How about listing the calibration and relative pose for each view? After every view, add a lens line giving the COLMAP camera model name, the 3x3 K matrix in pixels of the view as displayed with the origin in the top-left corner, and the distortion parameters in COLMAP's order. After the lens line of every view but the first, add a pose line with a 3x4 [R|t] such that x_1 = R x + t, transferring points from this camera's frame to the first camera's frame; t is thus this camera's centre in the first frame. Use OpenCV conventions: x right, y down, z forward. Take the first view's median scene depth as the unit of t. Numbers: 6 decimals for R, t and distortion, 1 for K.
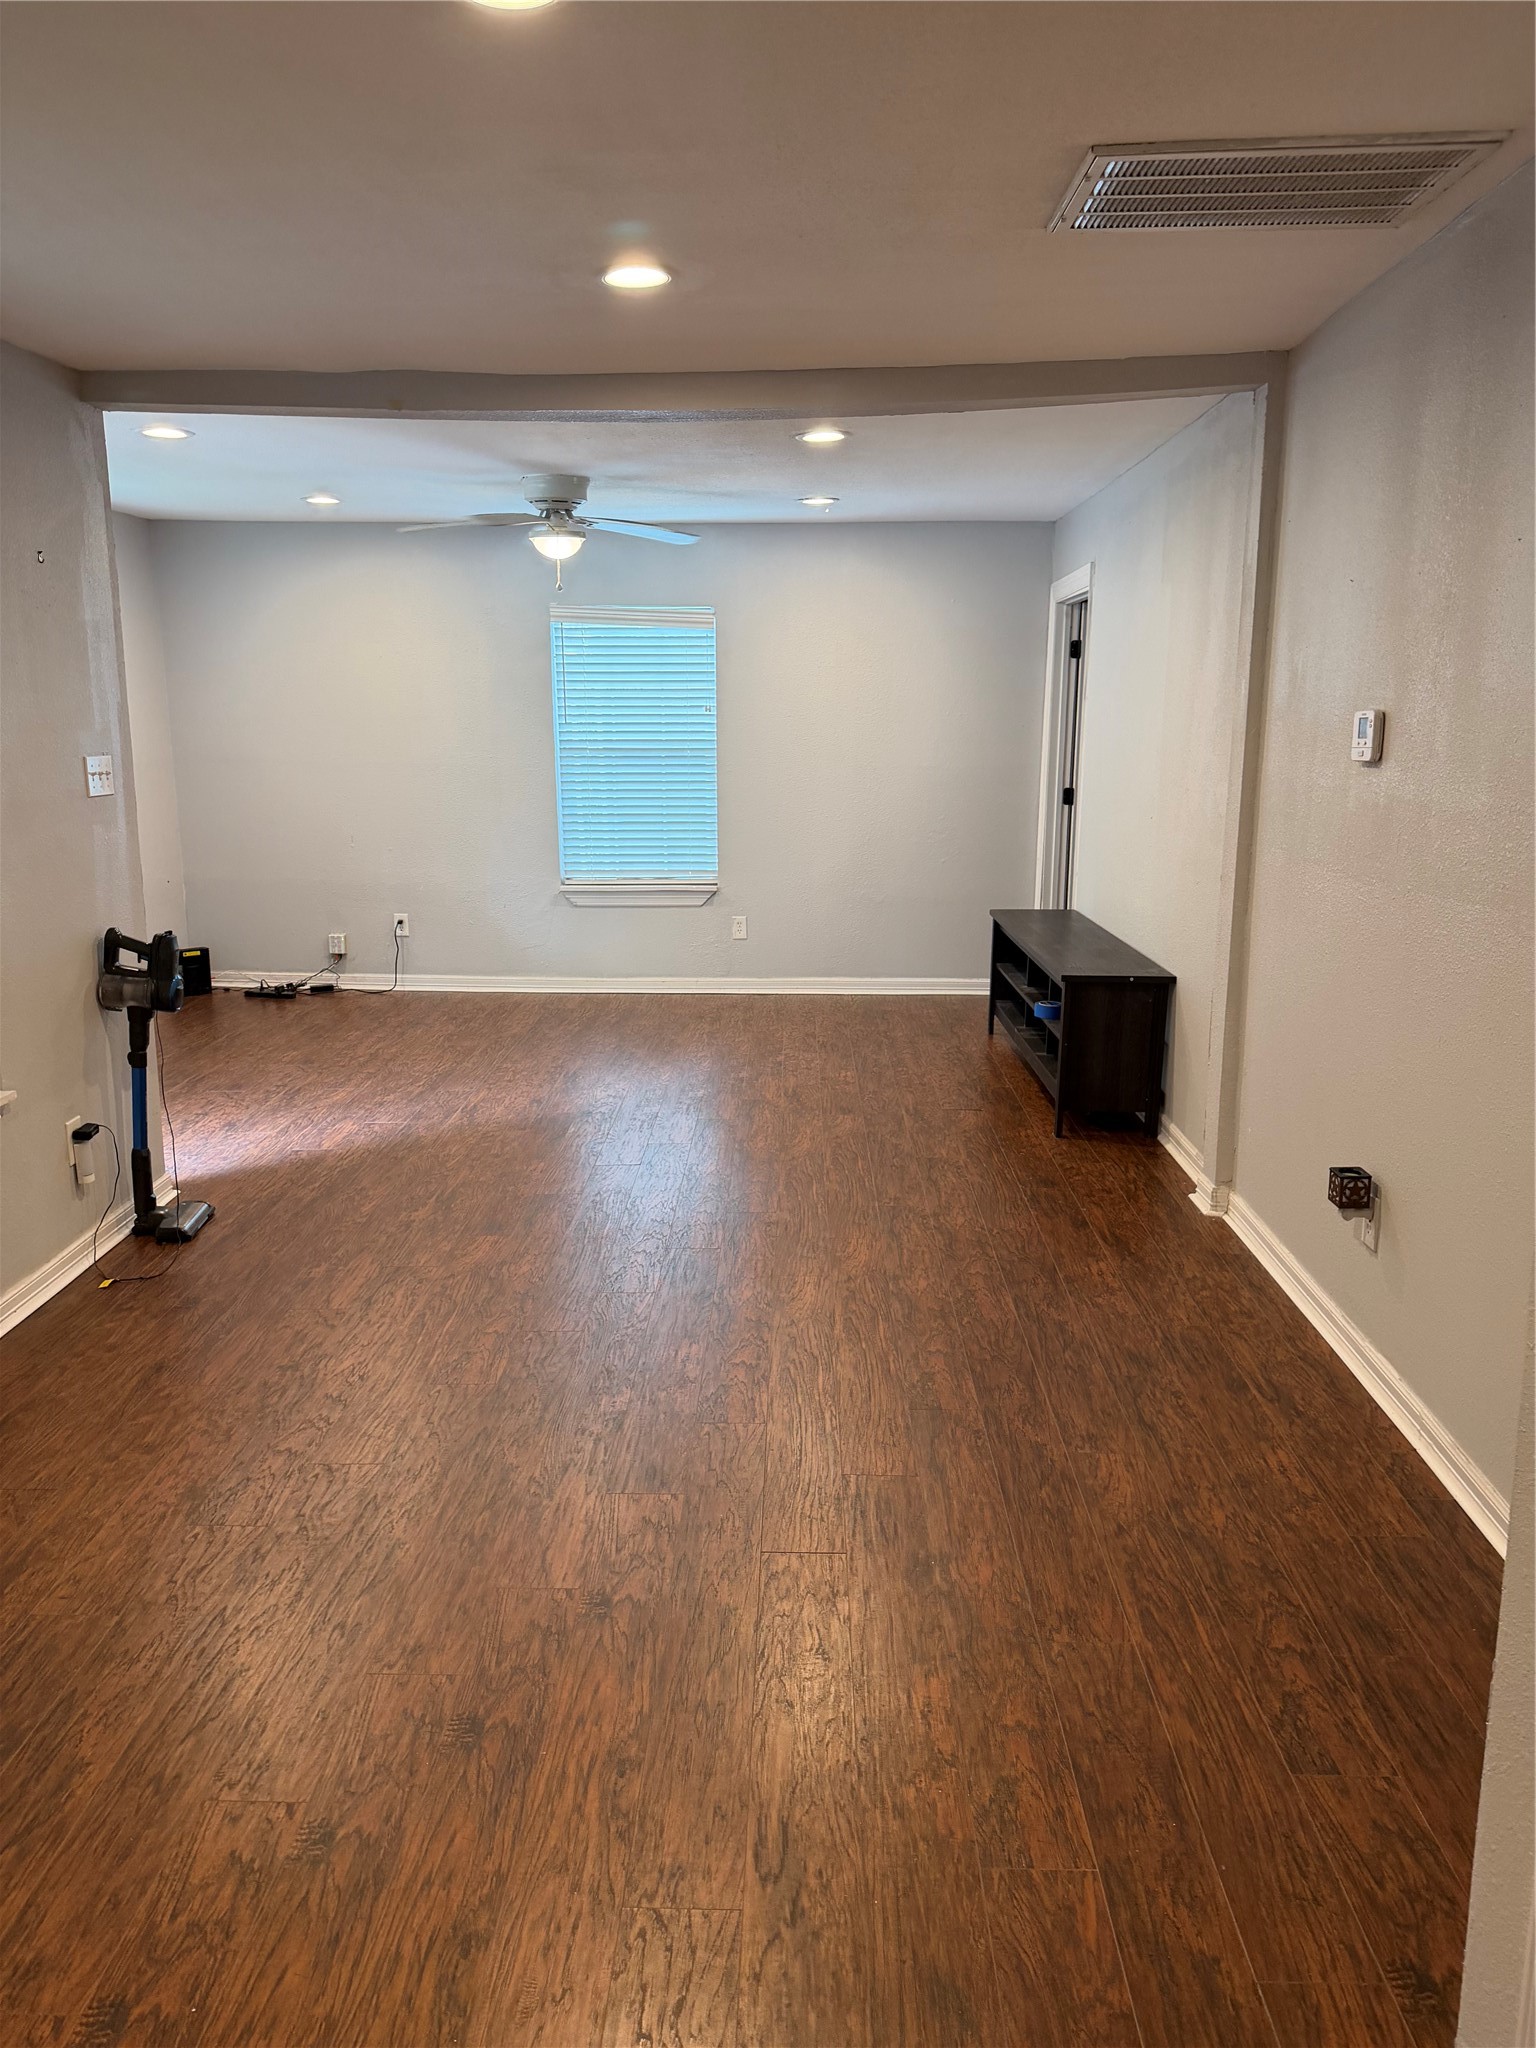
lens RADIAL K [[1445.8, 0, 764.4], [0, 1445.8, 1025.5], [0, 0, 1]] dist [0.061492, -0.070459]
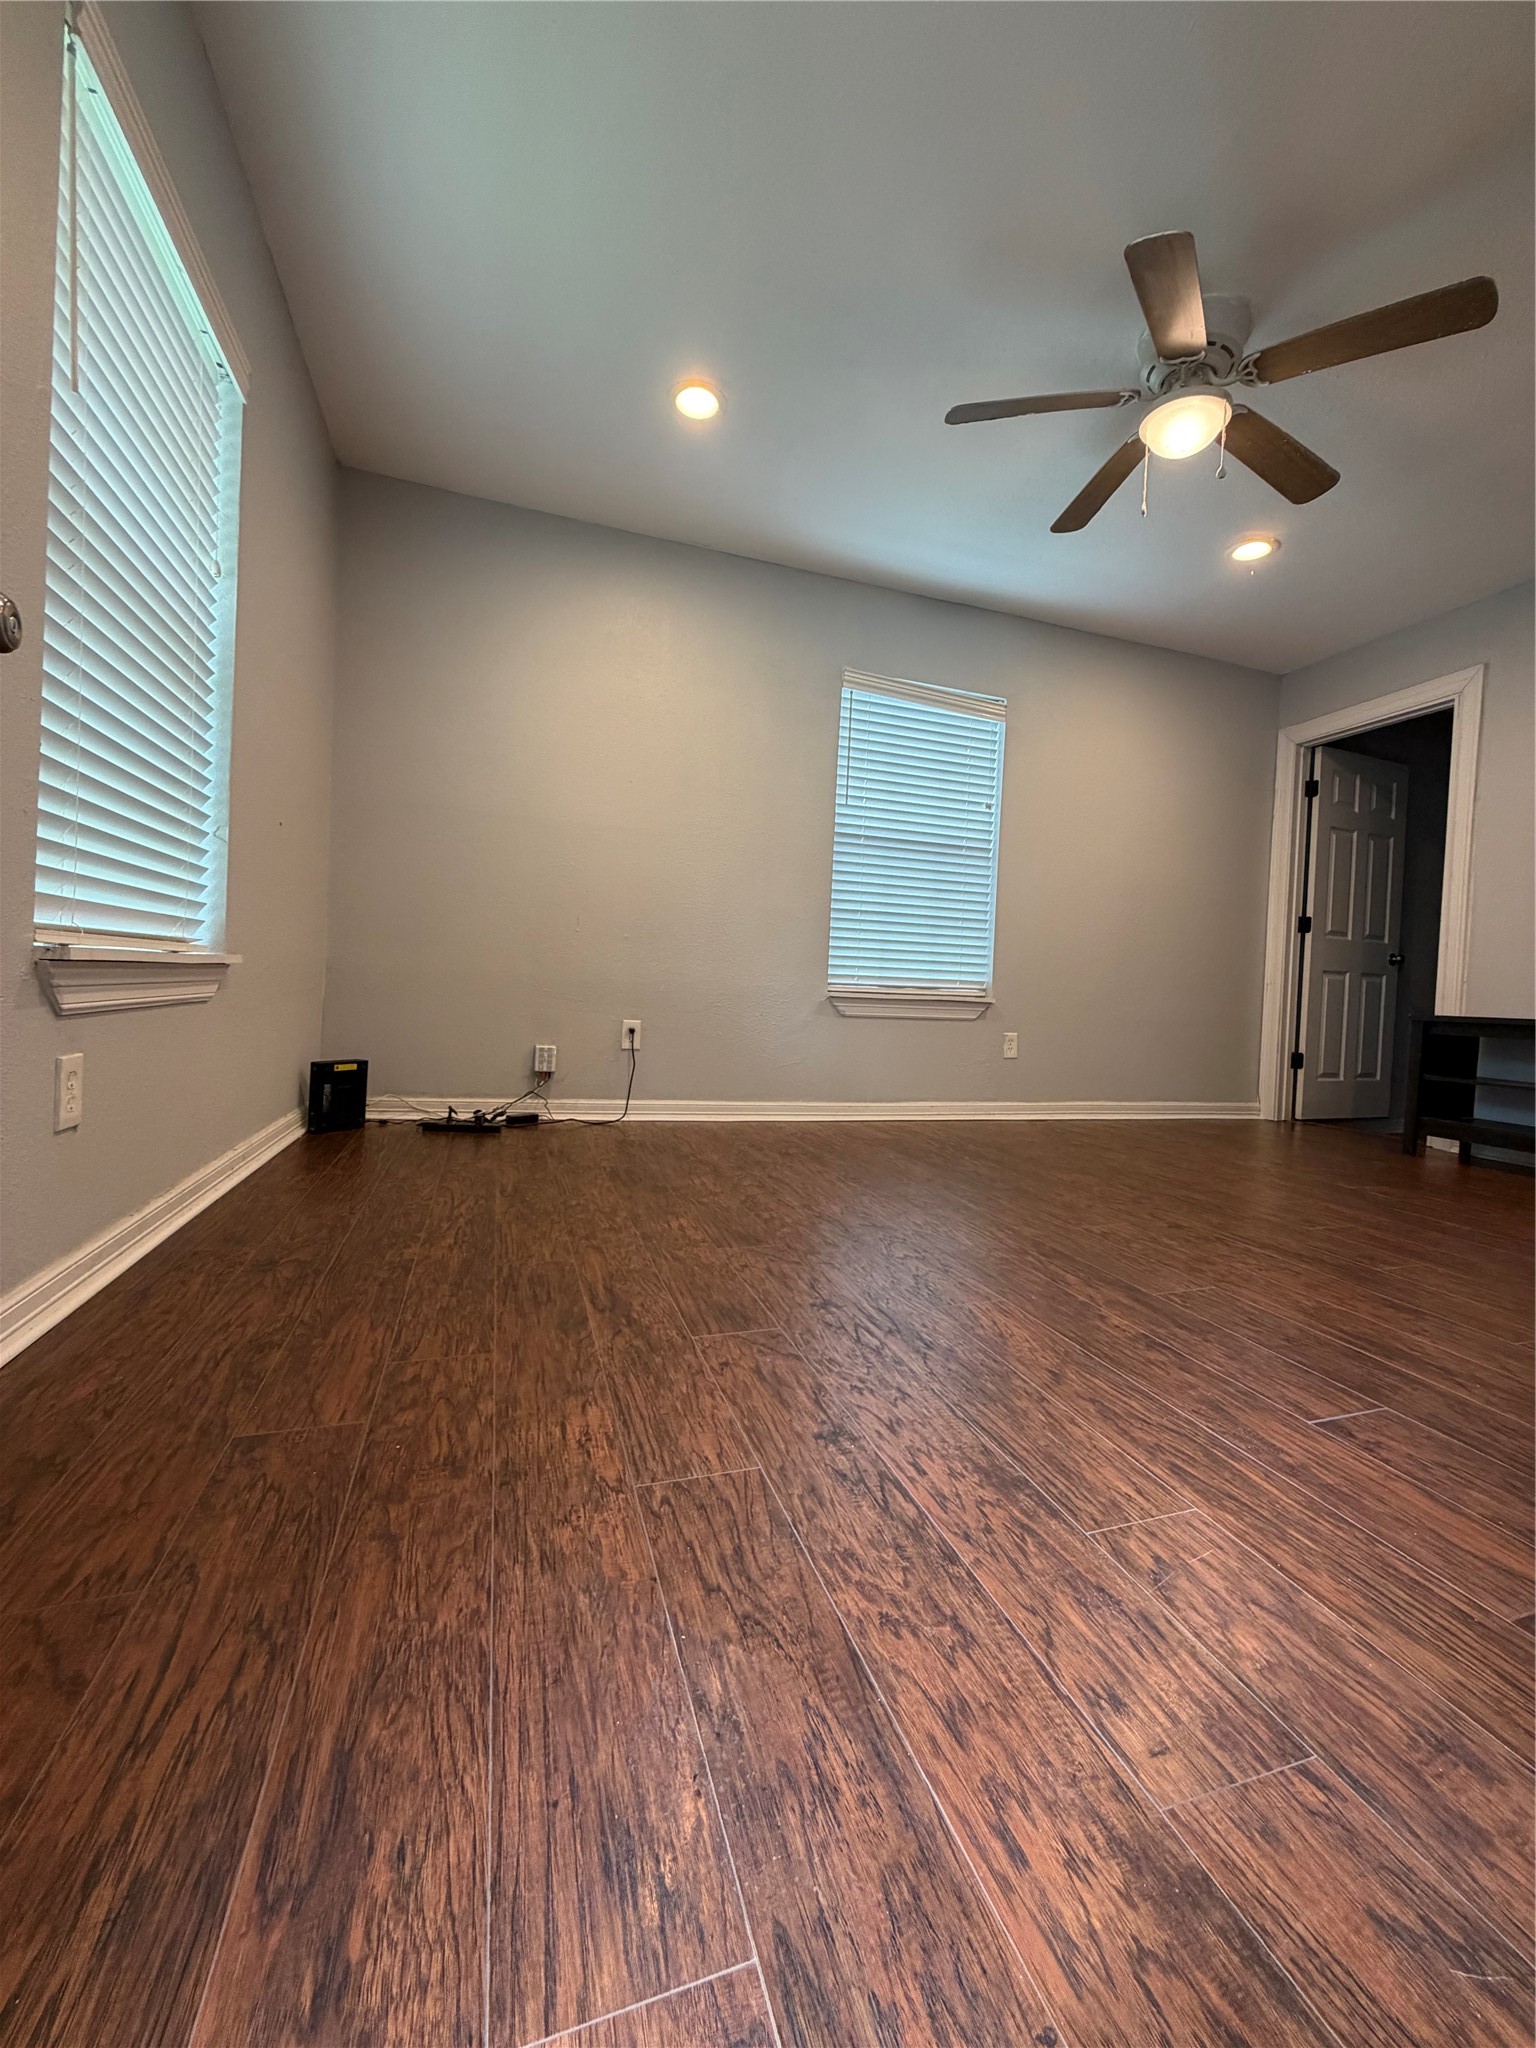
lens RADIAL K [[834.4, 0, 767.3], [0, 834.4, 1014.1], [0, 0, 1]] dist [-0.000230, -0.000060]
pose [[0.934885, 0.032073, 0.353499, -0.341385], [0.026888, 0.986648, -0.160631, -0.007228], [-0.353931, 0.159676, 0.921540, 0.567797]]
